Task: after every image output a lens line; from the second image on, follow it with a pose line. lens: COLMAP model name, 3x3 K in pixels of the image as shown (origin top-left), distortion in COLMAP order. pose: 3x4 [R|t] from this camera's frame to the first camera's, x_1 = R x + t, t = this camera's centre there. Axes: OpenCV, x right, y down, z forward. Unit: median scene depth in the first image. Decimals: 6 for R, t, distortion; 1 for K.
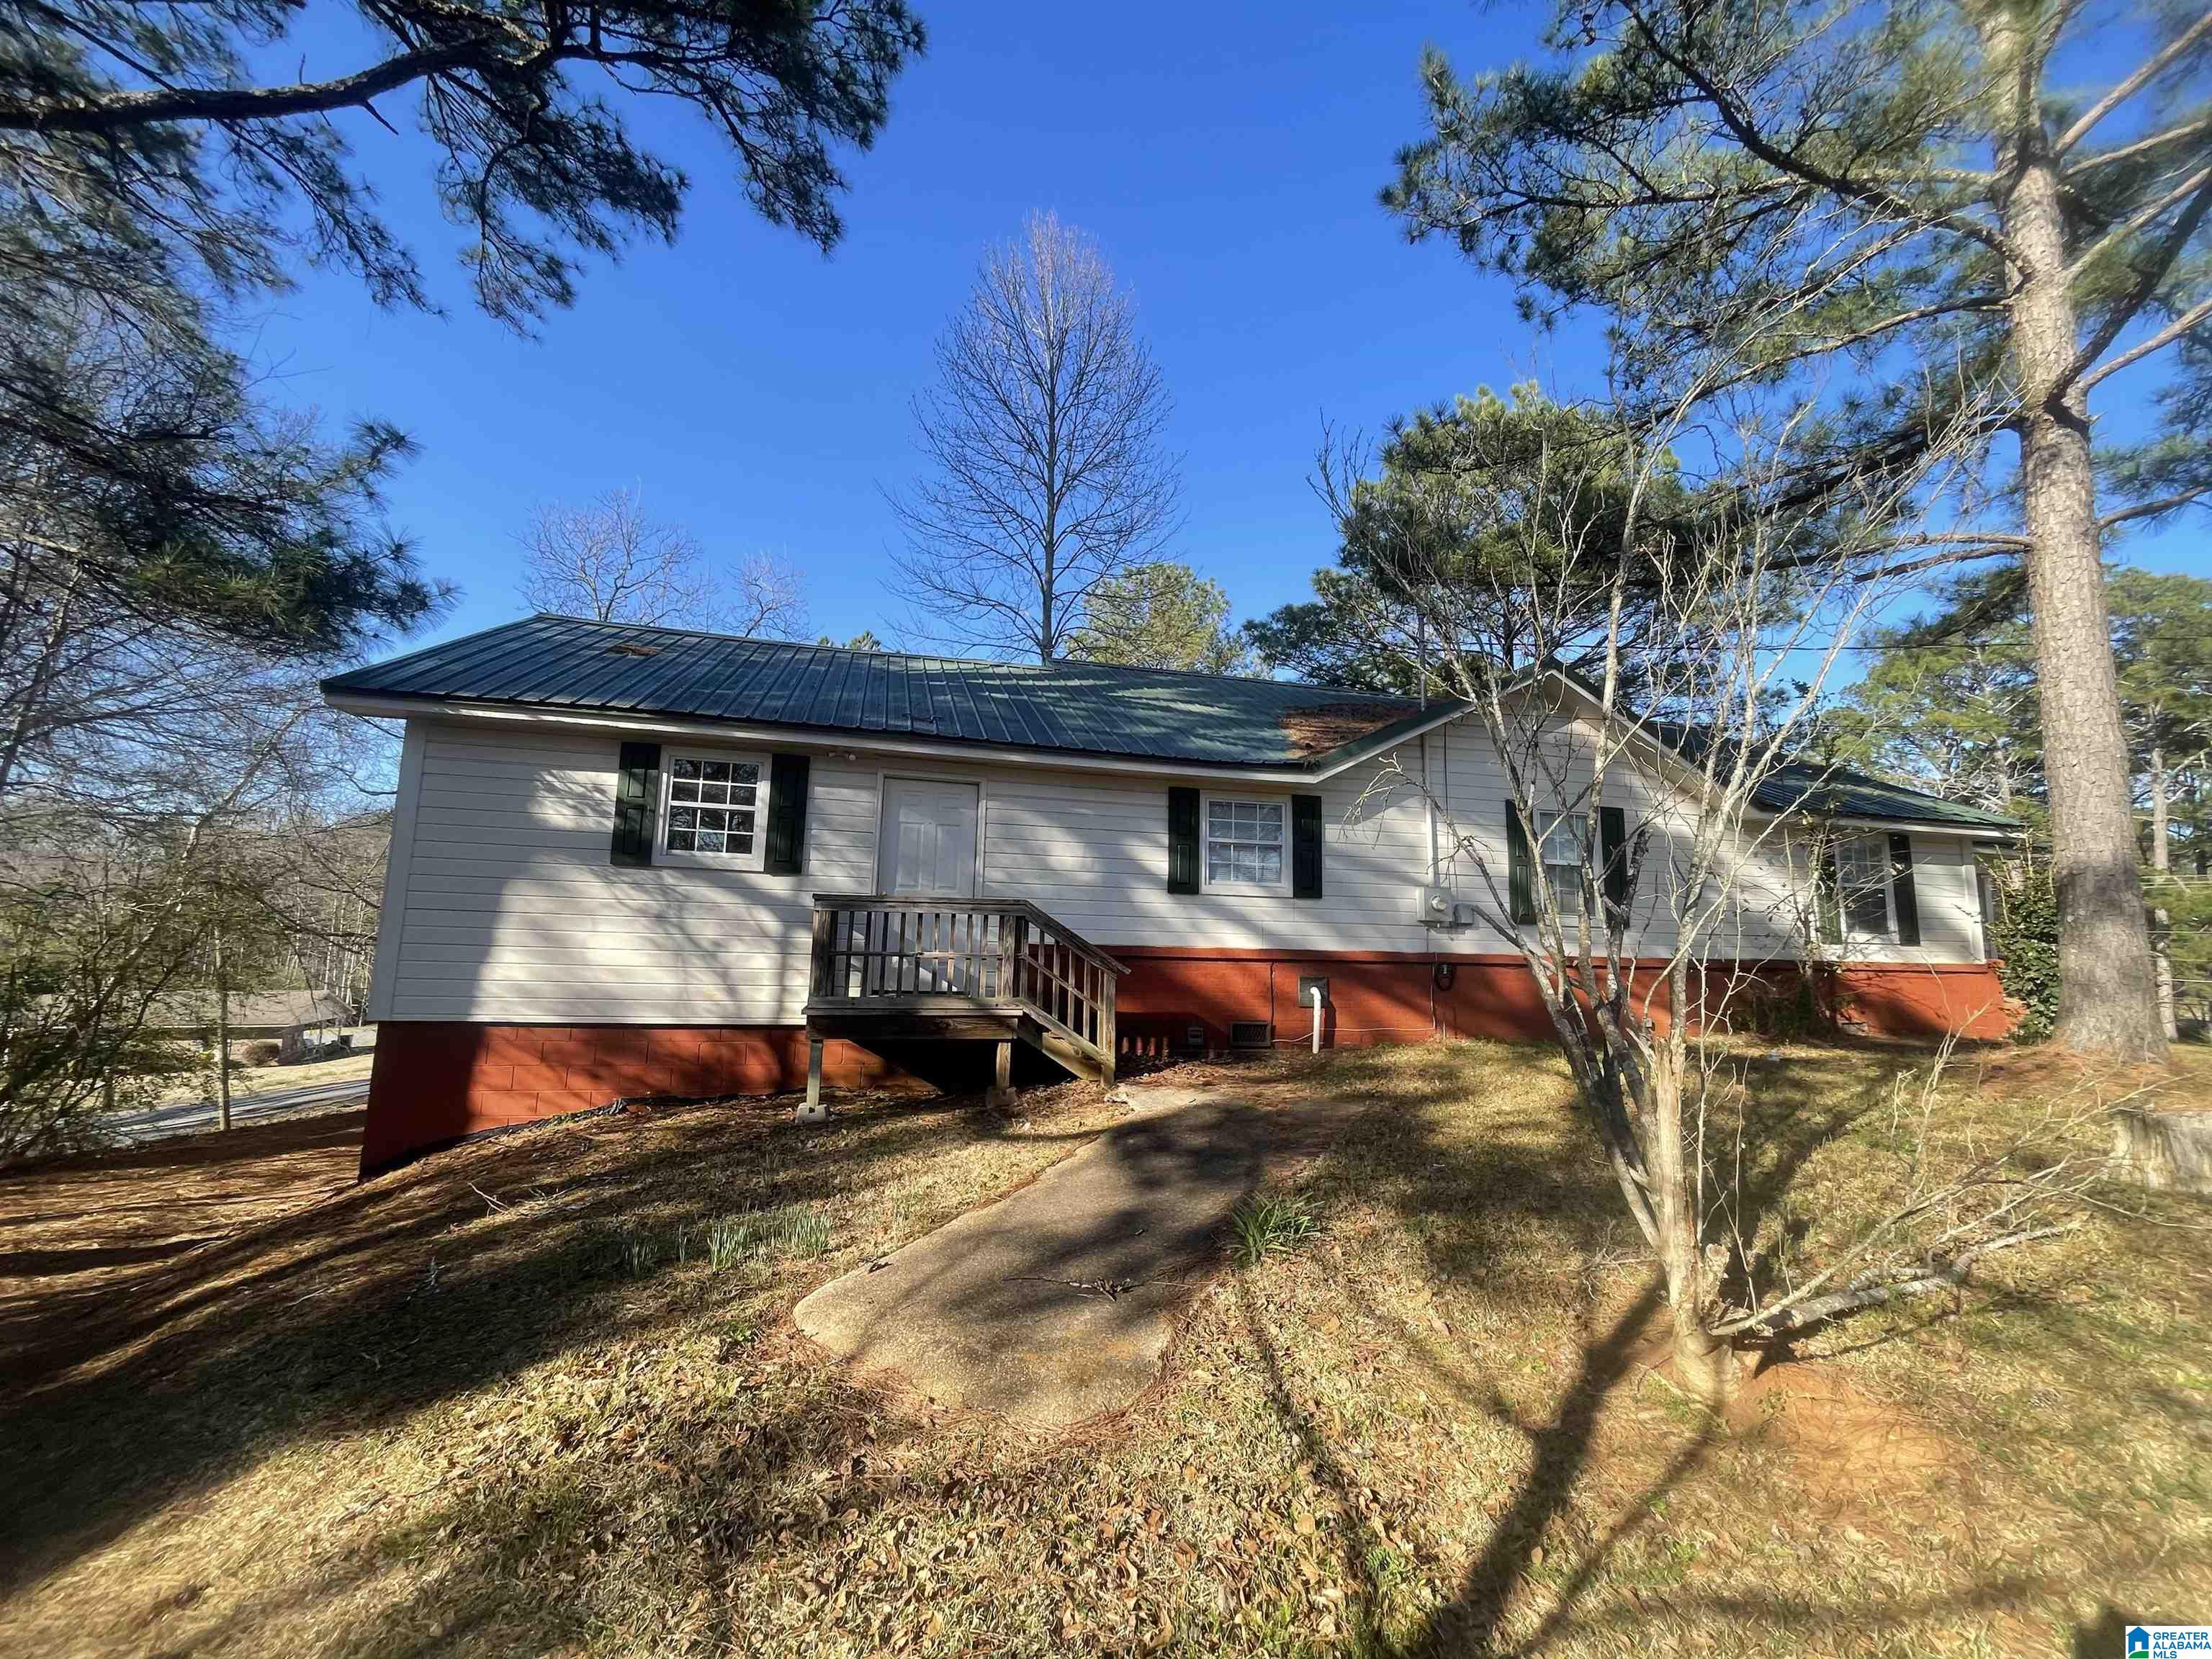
lens RADIAL K [[892.1, 0, 1106.0], [0, 892.1, 829.5], [0, 0, 1]] dist [0.000833, 0.000039]
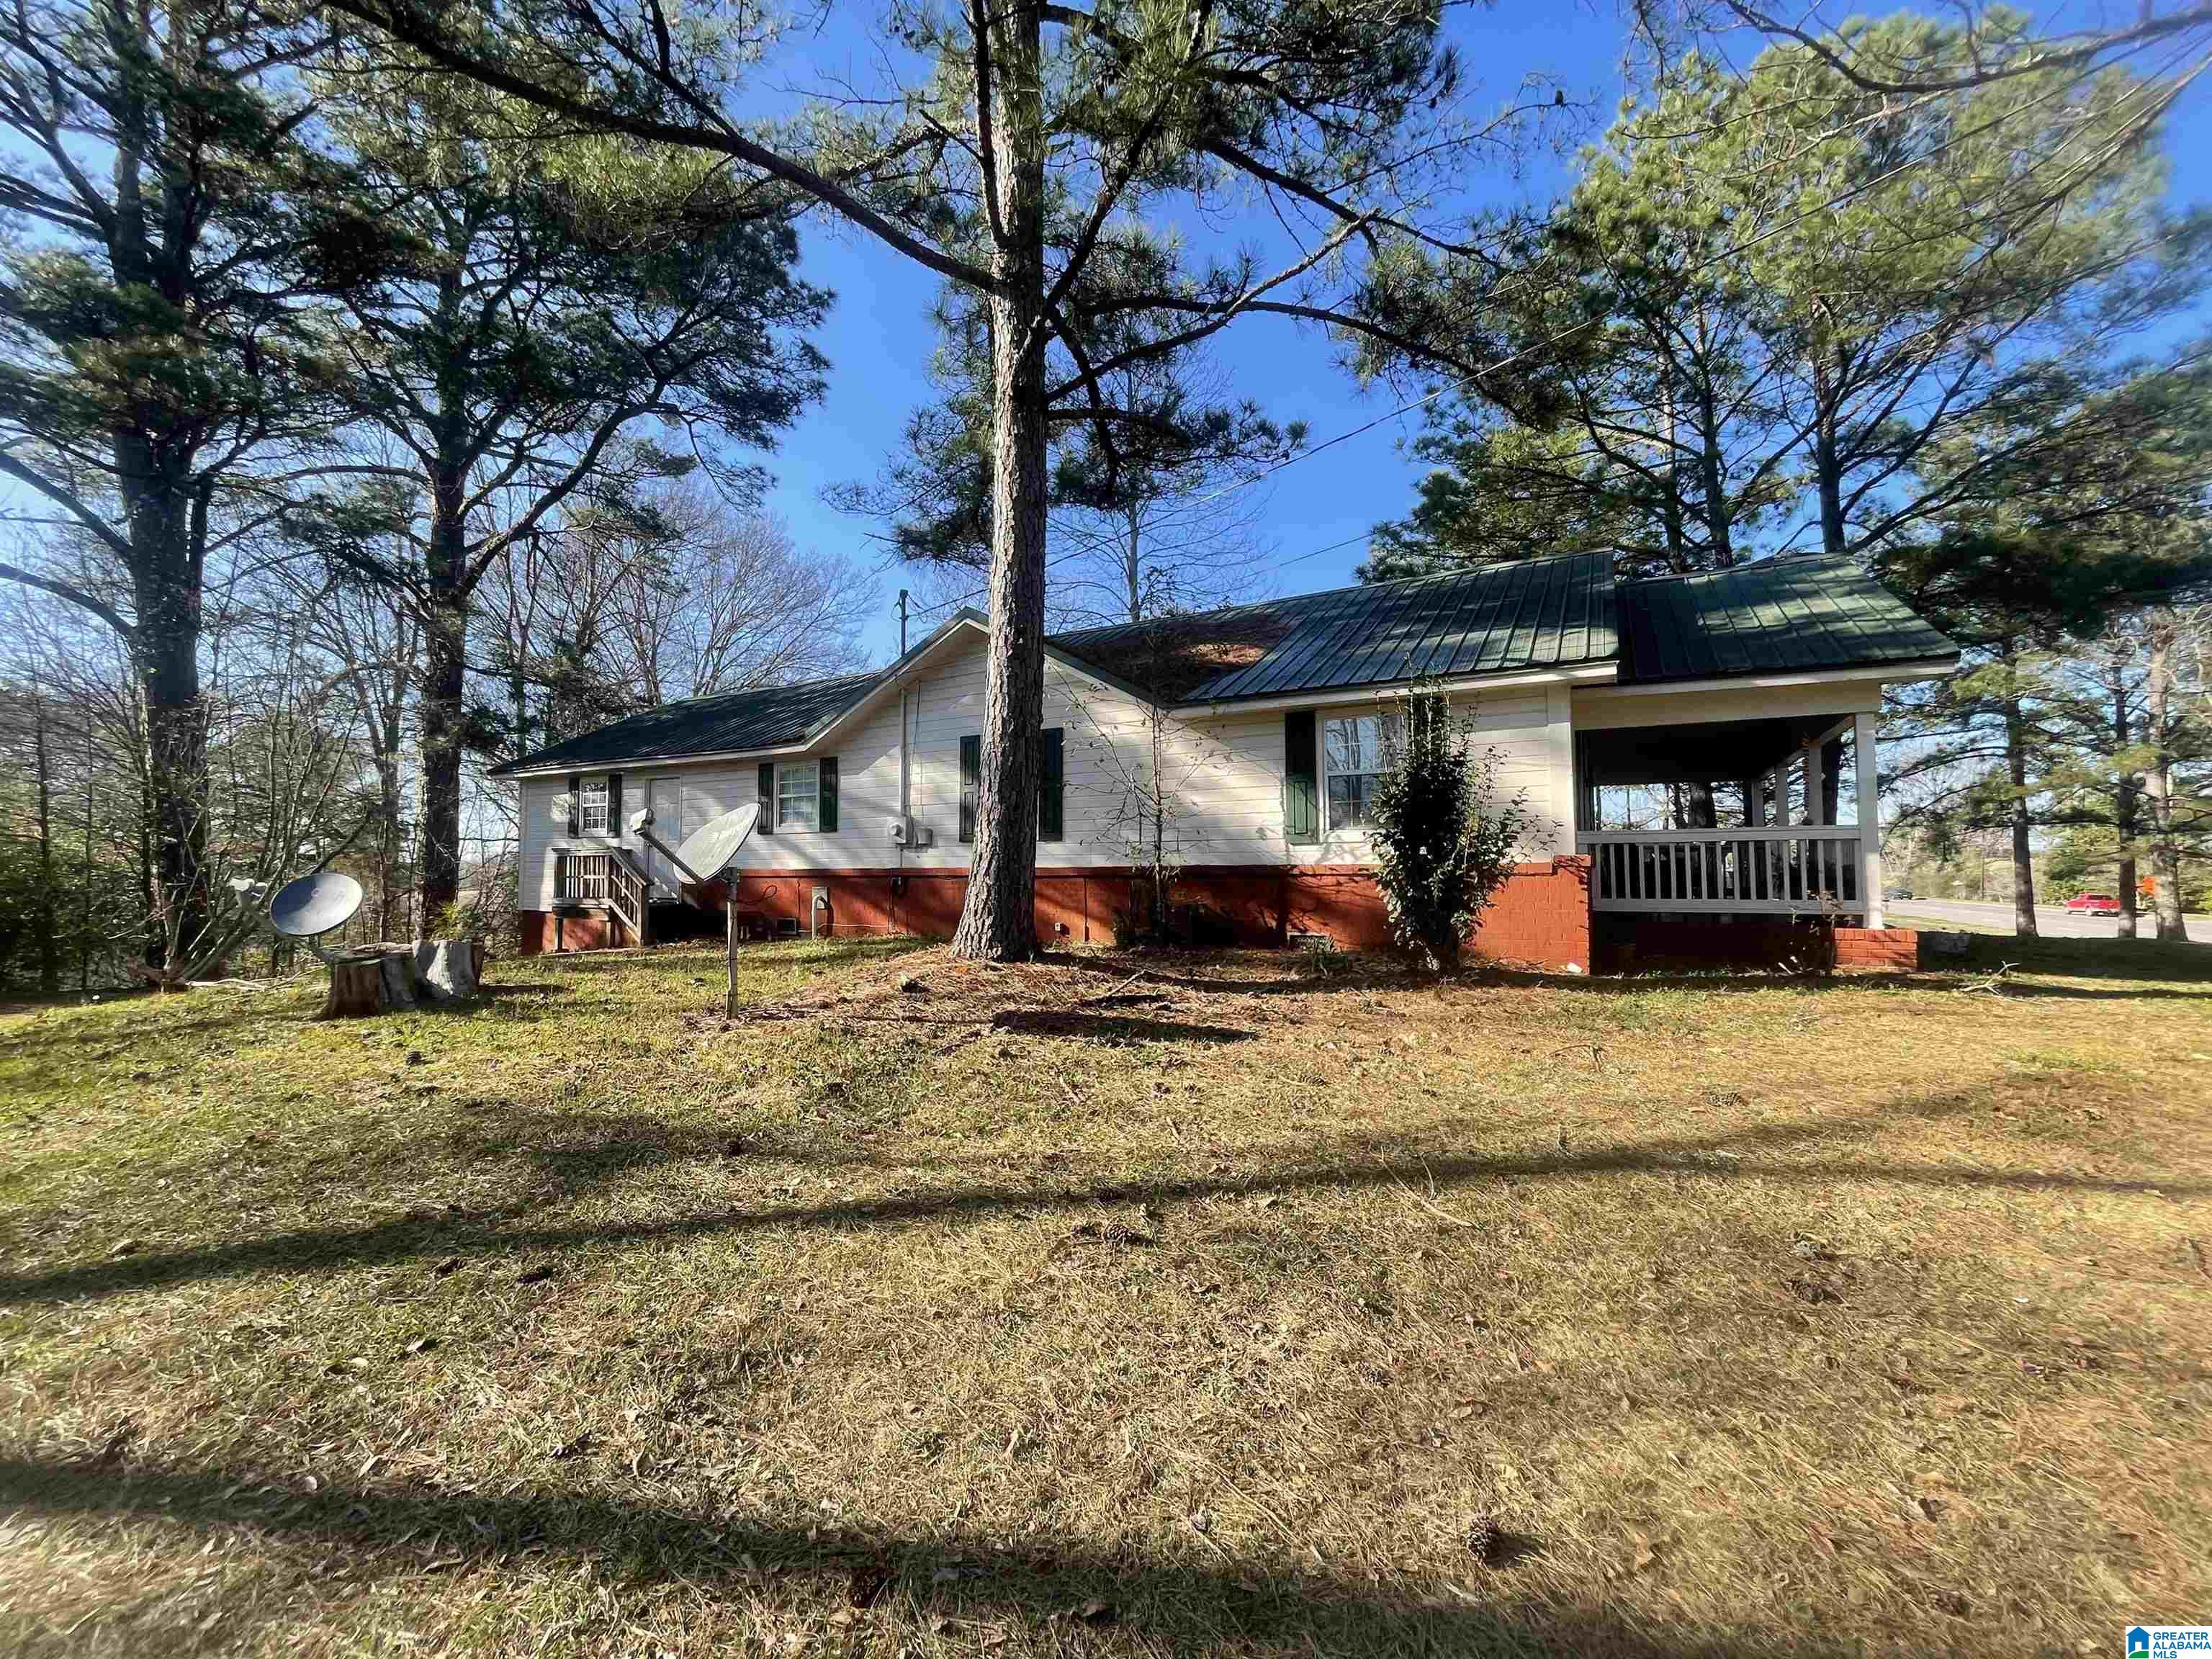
lens RADIAL K [[892.1, 0, 1106.0], [0, 892.1, 829.5], [0, 0, 1]] dist [0.000833, 0.000039]
pose [[0.711202, -0.055243, -0.700814, 1.519263], [0.113380, 0.992870, 0.036795, 0.071909], [0.693784, -0.105627, 0.712395, 0.303250]]
